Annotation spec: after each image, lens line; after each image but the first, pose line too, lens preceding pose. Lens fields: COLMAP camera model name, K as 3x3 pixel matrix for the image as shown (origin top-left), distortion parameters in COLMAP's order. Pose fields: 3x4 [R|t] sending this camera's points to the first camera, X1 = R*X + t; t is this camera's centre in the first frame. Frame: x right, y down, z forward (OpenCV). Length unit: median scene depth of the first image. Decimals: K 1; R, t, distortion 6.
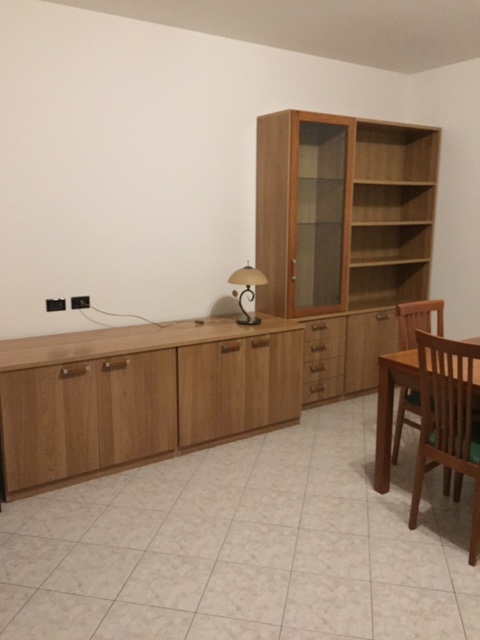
lens RADIAL K [[550.9, 0, 240.0], [0, 550.9, 320.0], [0, 0, 1]] dist [0.083615, -0.118966]
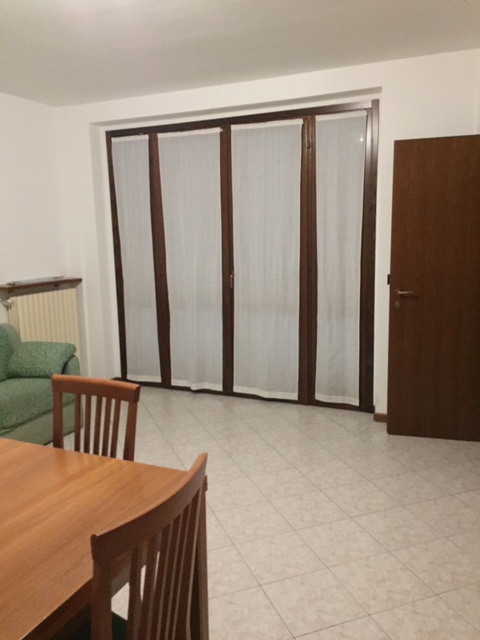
lens RADIAL K [[550.9, 0, 240.0], [0, 550.9, 320.0], [0, 0, 1]] dist [0.083615, -0.118966]
pose [[-0.849377, 0.098925, -0.518432, 0.411828], [-0.082167, 0.945516, 0.315038, -0.228534], [0.521351, 0.310184, -0.794971, 1.158963]]
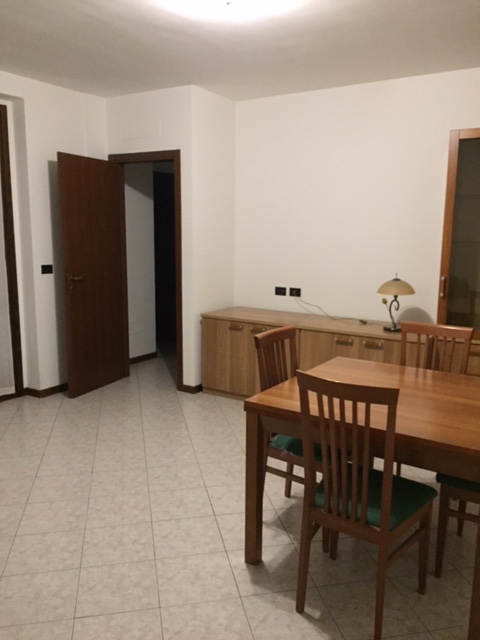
lens RADIAL K [[550.9, 0, 240.0], [0, 550.9, 320.0], [0, 0, 1]] dist [0.083615, -0.118966]
pose [[0.398490, 0.151127, -0.904636, 0.944701], [-0.185572, 0.979216, 0.081842, -0.050422], [0.898203, 0.135262, 0.418253, 0.275127]]
